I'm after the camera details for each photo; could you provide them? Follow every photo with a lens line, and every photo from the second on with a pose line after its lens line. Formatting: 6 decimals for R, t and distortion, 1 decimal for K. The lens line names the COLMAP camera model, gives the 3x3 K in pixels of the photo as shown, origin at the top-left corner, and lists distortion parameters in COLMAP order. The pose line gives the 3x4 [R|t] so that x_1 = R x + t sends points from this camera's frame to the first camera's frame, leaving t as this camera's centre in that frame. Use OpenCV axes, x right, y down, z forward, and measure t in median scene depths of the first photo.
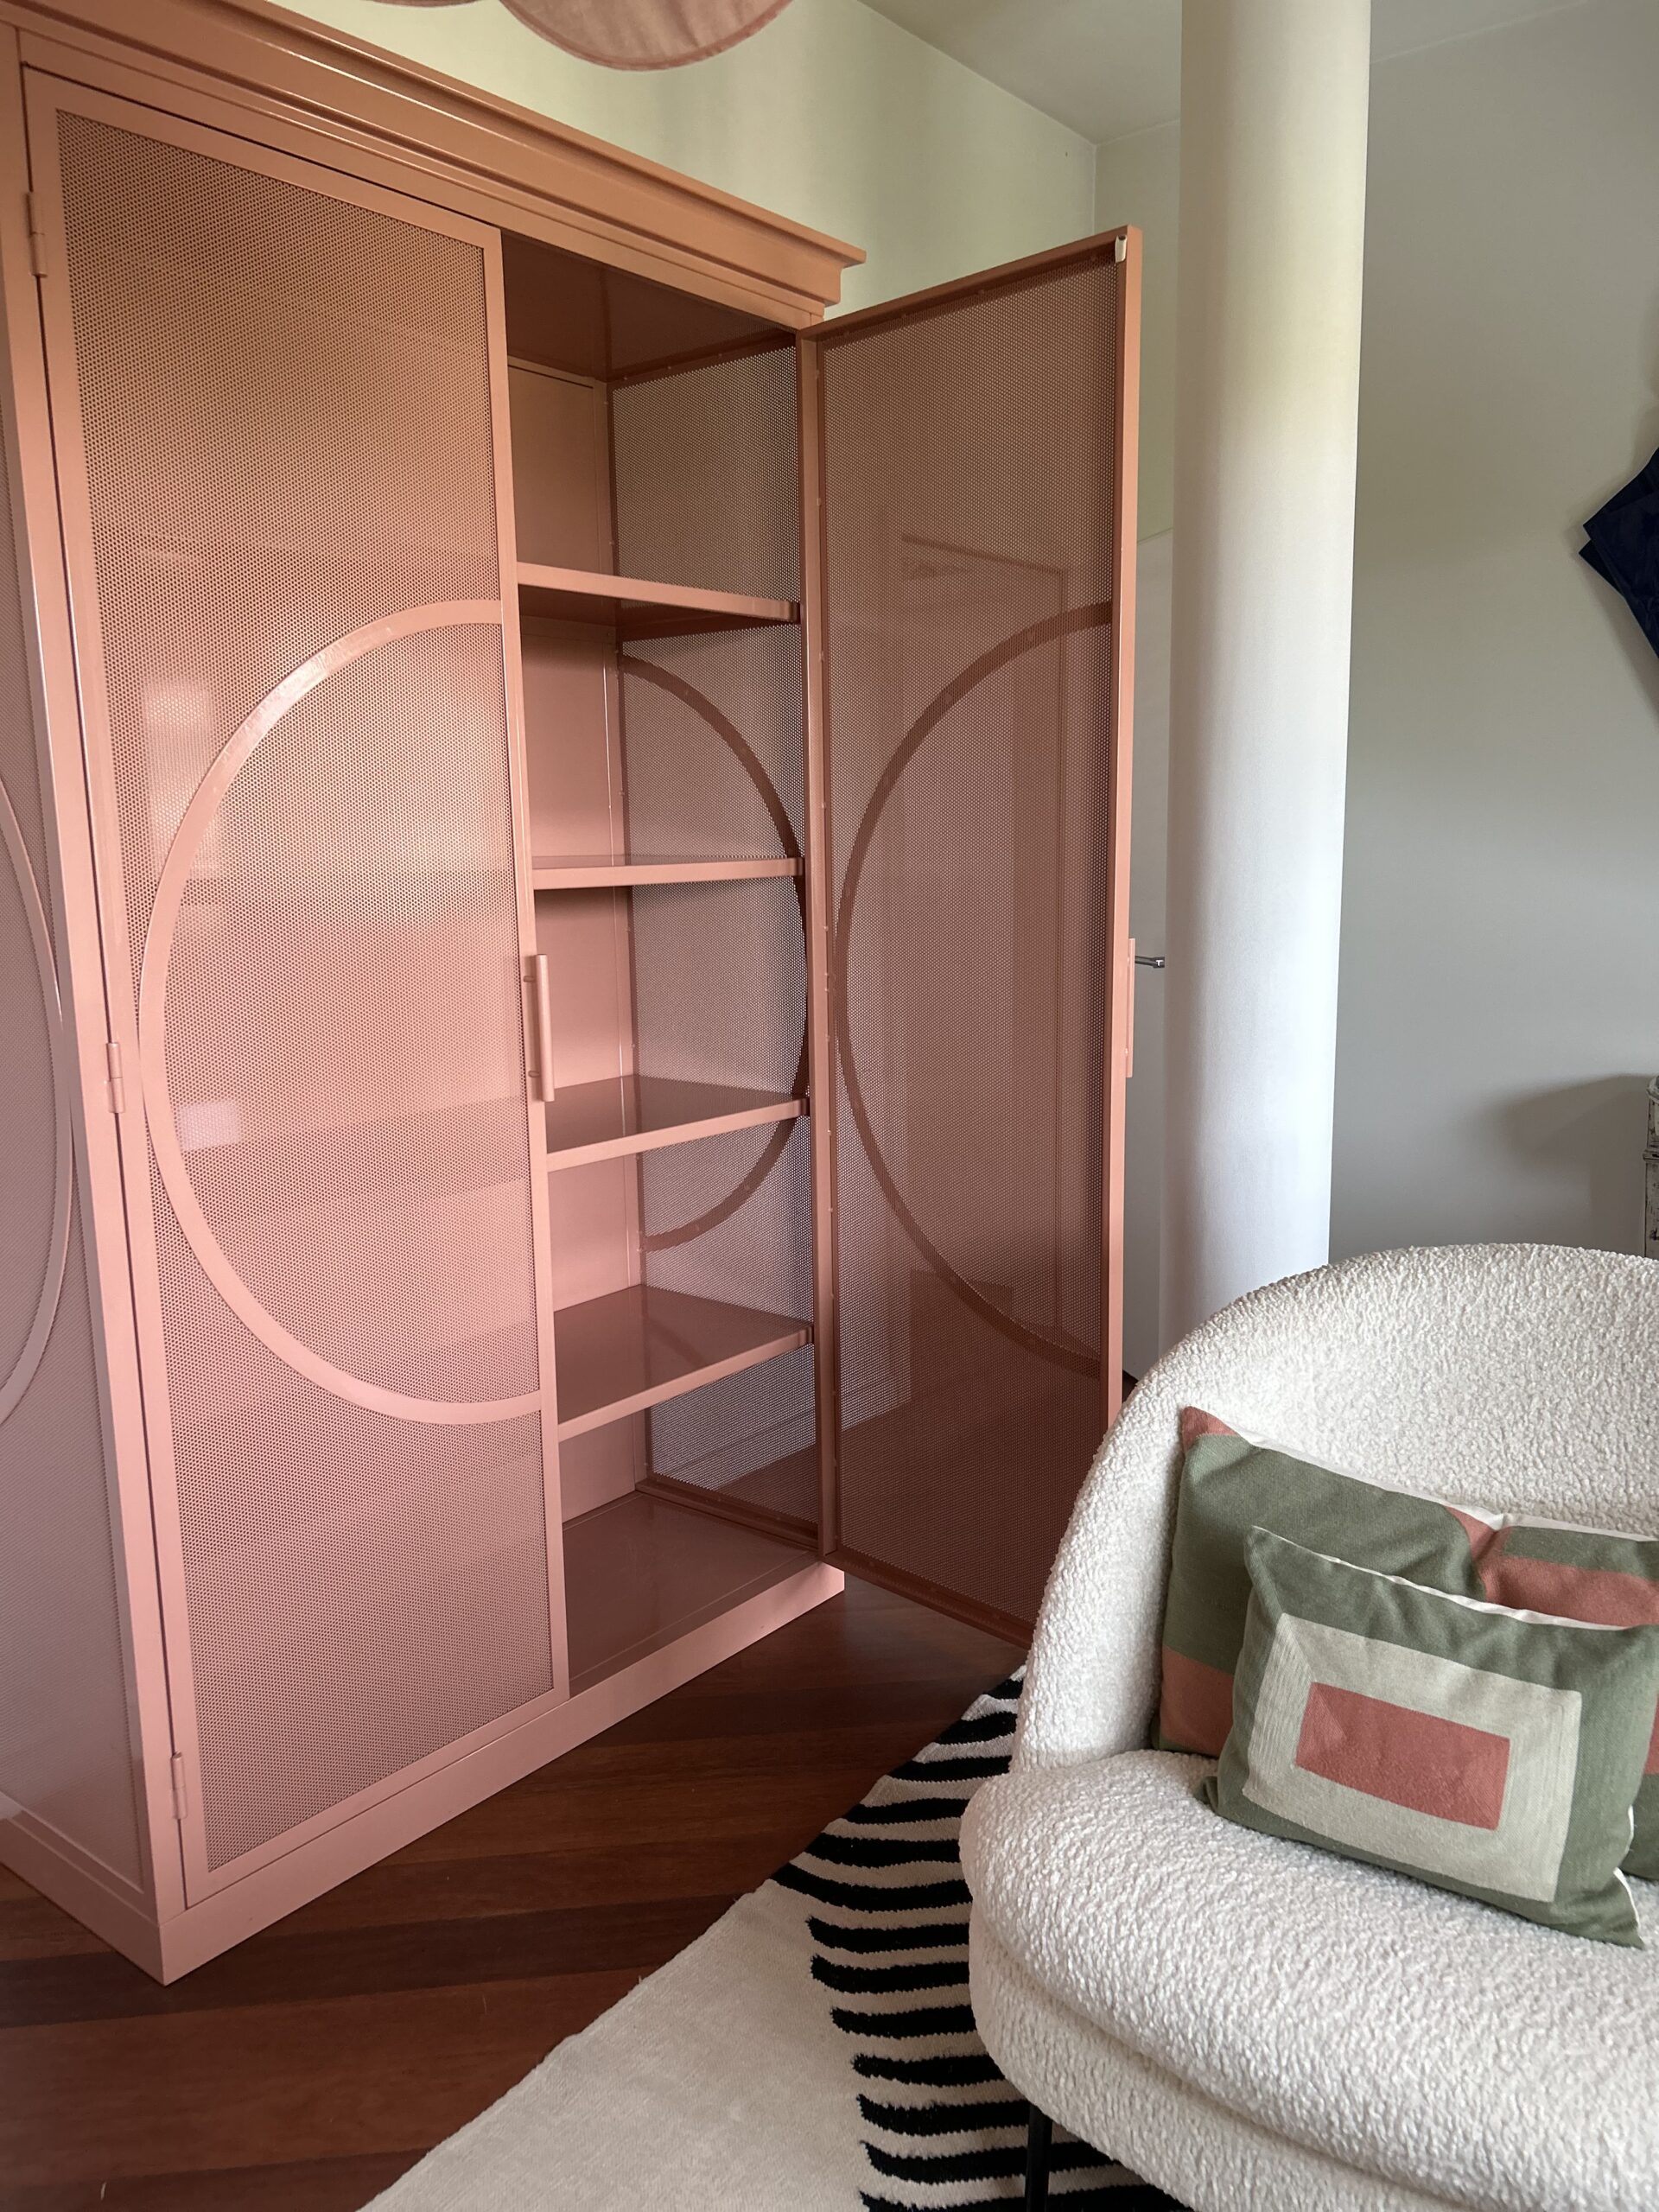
lens RADIAL K [[1678.4, 0, 849.8], [0, 1678.4, 1131.1], [0, 0, 1]] dist [0.071924, -0.081955]
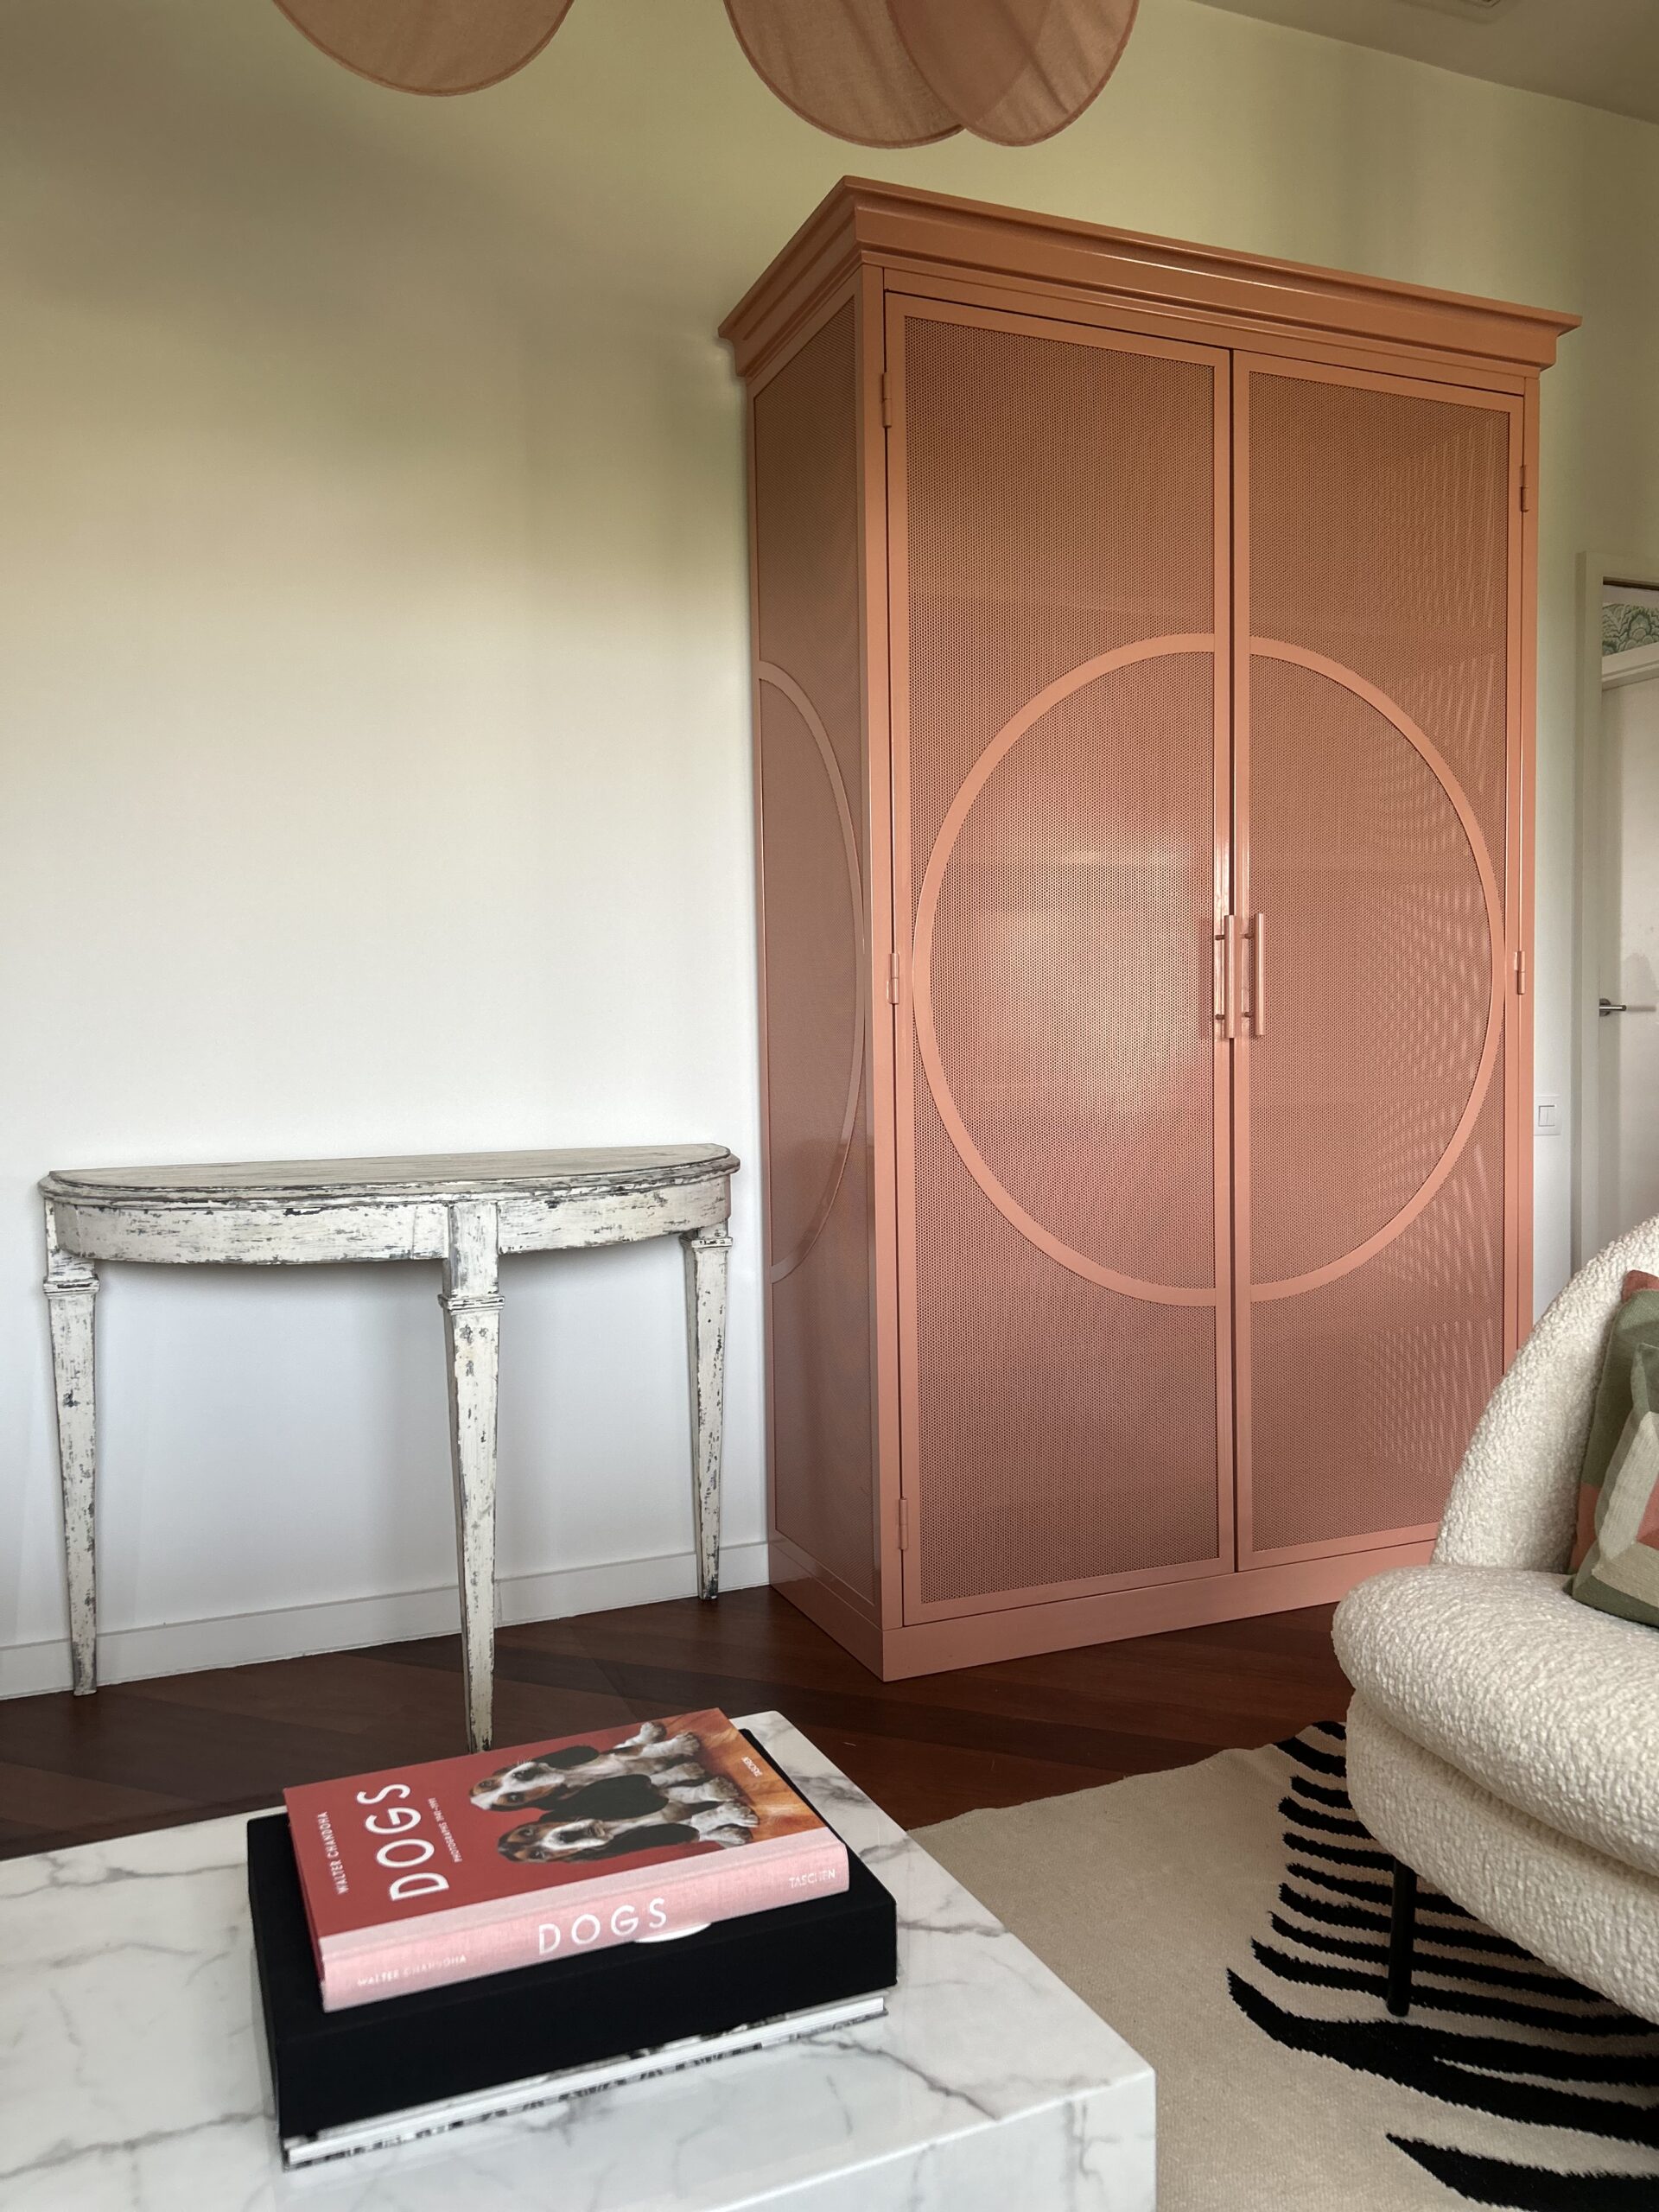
lens RADIAL K [[1697.8, 0, 832.7], [0, 1697.8, 1131.4], [0, 0, 1]] dist [0.032703, -0.052065]
pose [[0.873600, 0.028589, -0.485805, 0.343682], [-0.081829, 0.992689, -0.088730, 0.265638], [0.479716, 0.117268, 0.869552, -0.178854]]
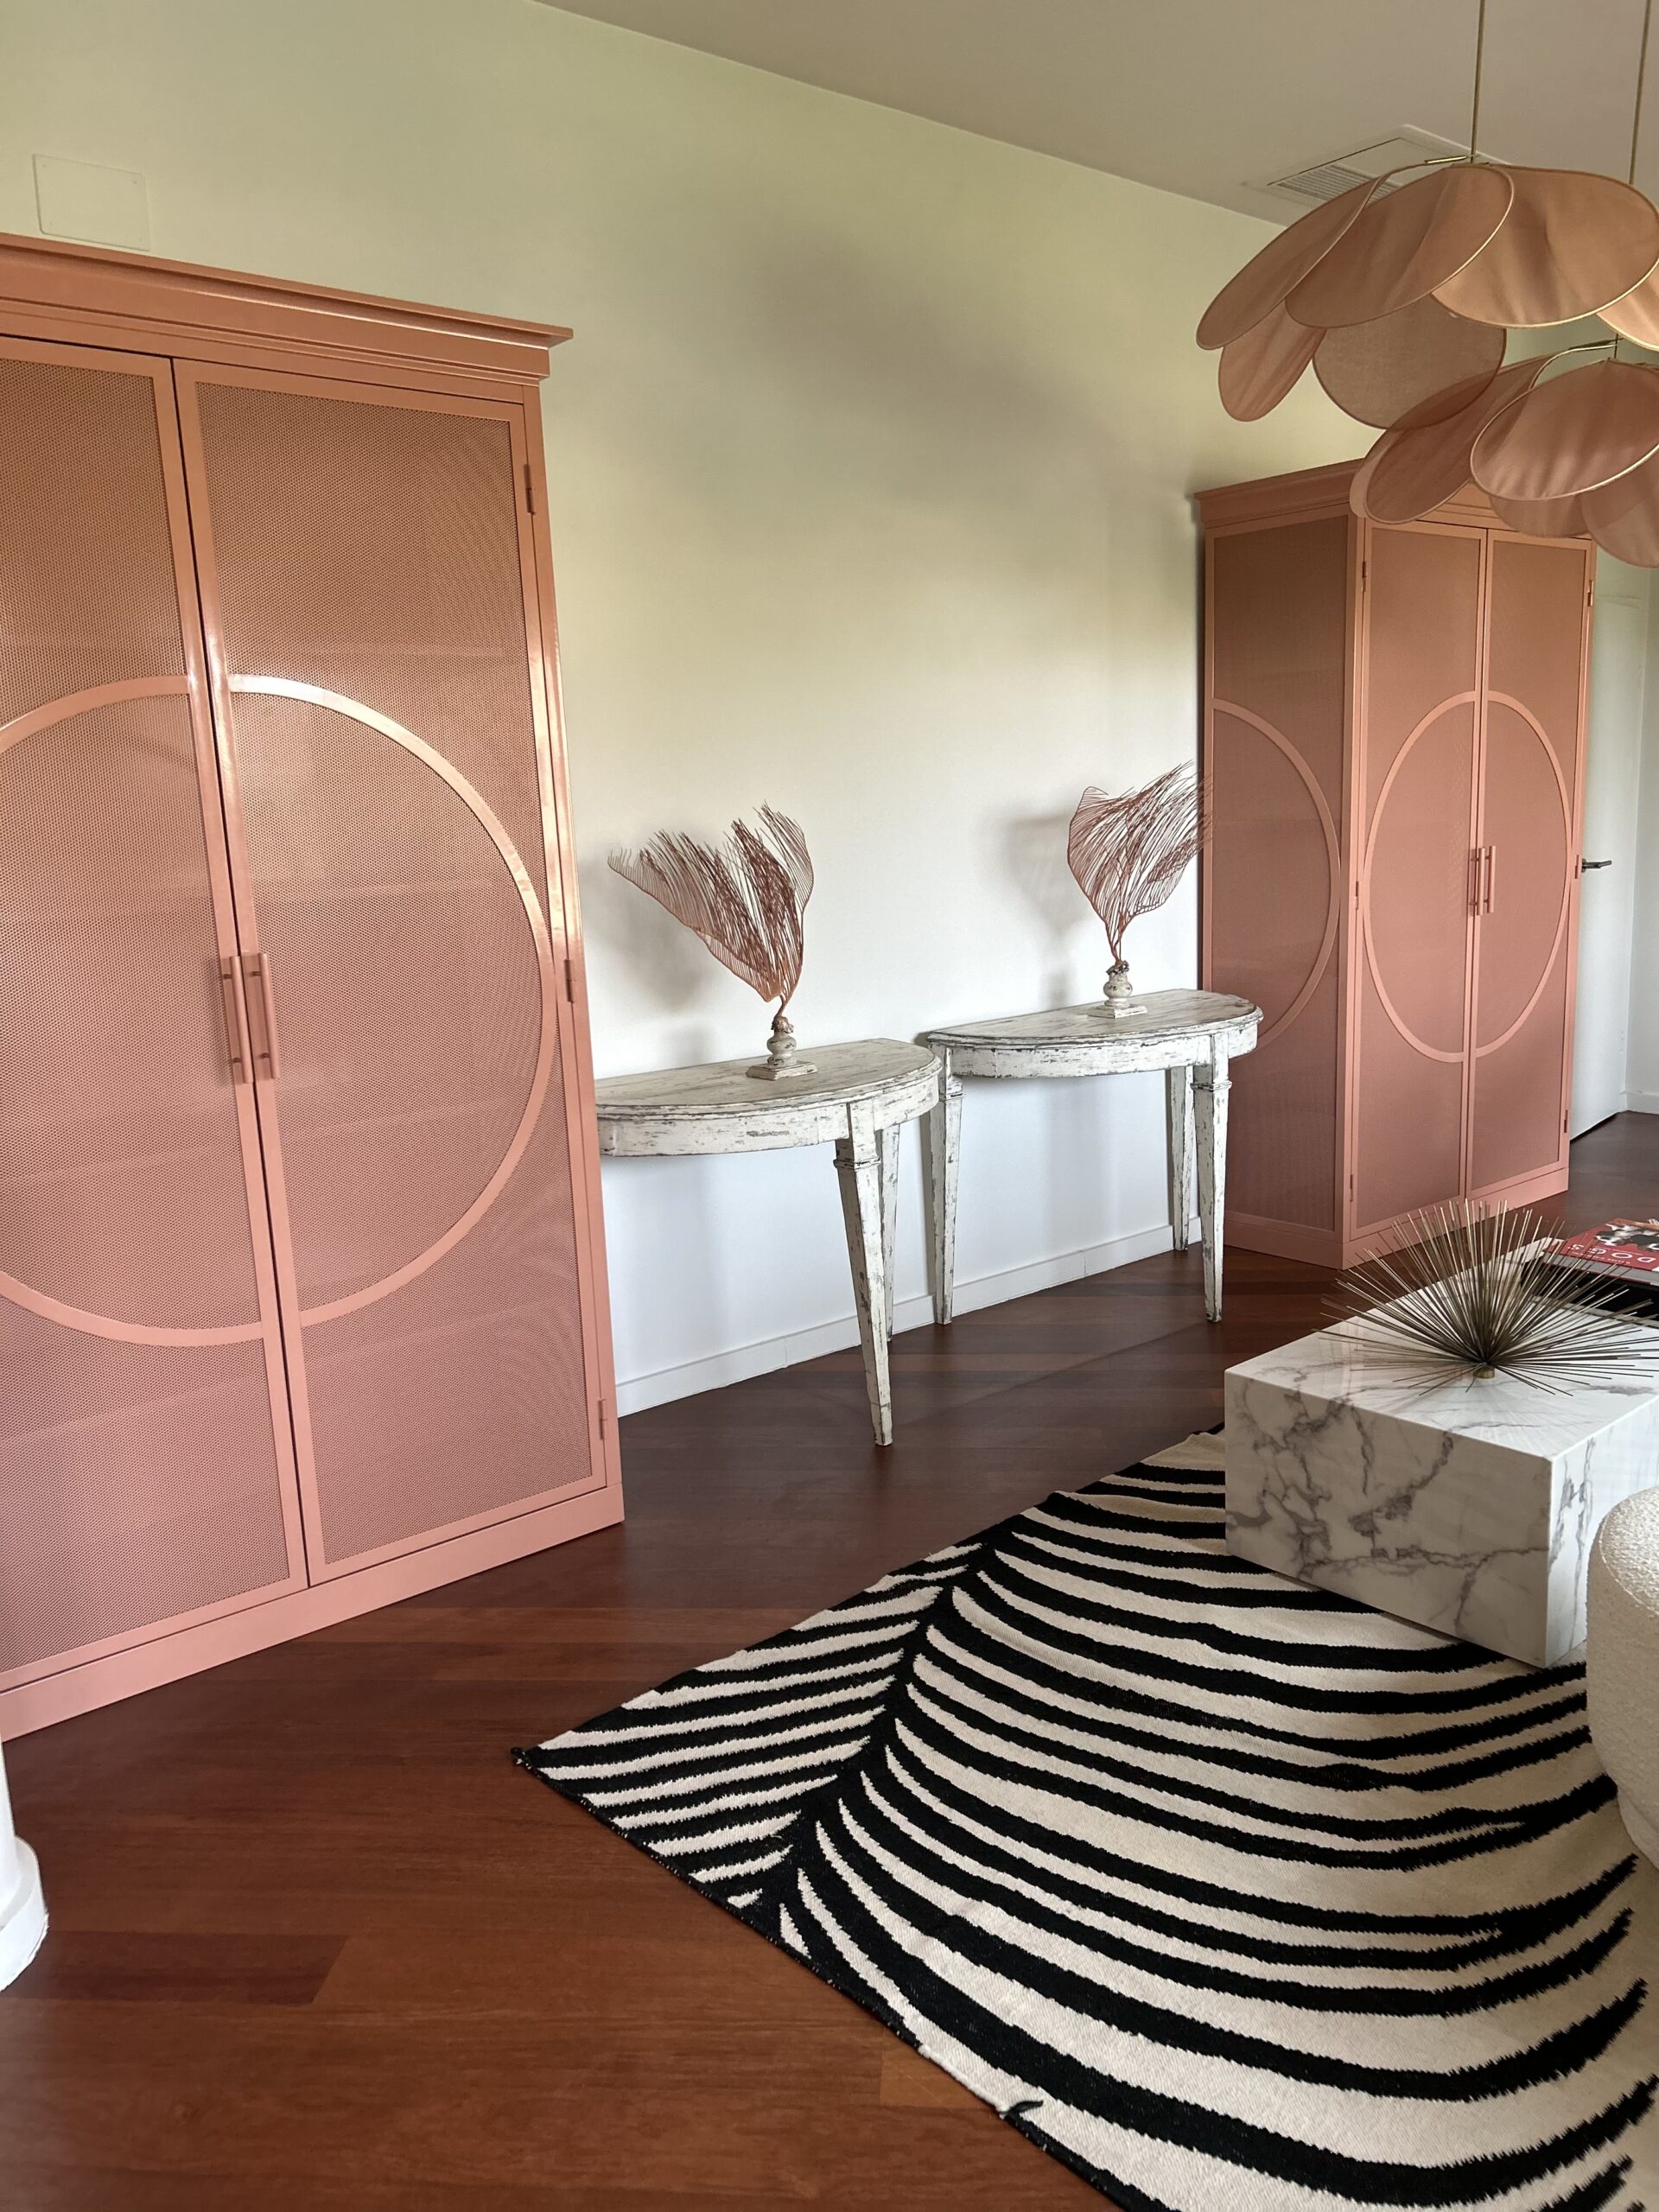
lens RADIAL K [[1695.3, 0, 826.2], [0, 1695.3, 1121.3], [0, 0, 1]] dist [0.081748, -0.094861]
pose [[0.977316, 0.012514, -0.211416, -0.745071], [-0.007731, 0.999696, 0.023433, 0.308308], [0.211645, -0.021267, 0.977115, -2.042975]]
